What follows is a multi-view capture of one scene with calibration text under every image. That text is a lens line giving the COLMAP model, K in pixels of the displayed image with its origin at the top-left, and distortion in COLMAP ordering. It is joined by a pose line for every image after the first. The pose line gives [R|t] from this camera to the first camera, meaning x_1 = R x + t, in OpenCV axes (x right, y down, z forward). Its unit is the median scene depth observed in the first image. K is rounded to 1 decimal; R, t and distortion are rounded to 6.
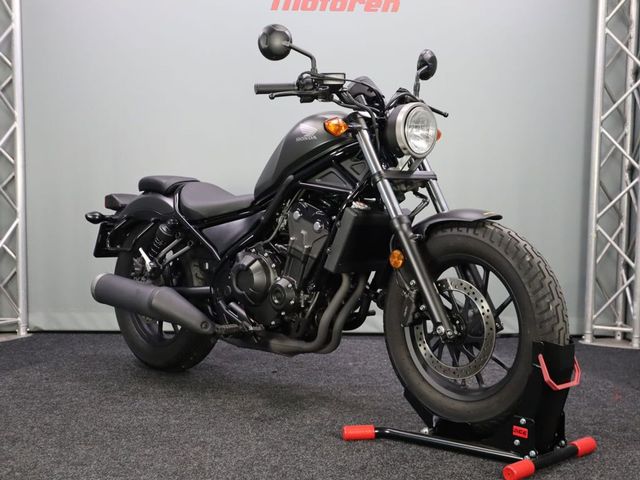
lens RADIAL K [[881.0, 0, 315.3], [0, 881.0, 244.4], [0, 0, 1]] dist [0.049114, 0.000000]
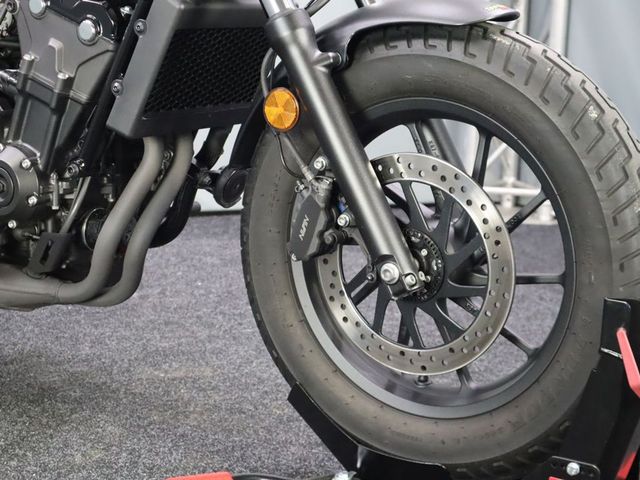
lens RADIAL K [[1402.9, 0, 317.8], [0, 1402.9, 243.4], [0, 0, 1]] dist [-0.132320, 0.000000]
pose [[0.976422, -0.031630, 0.213540, -0.041476], [-0.001029, 0.988514, 0.151129, -0.022931], [-0.215867, -0.147785, 0.965174, 0.314175]]
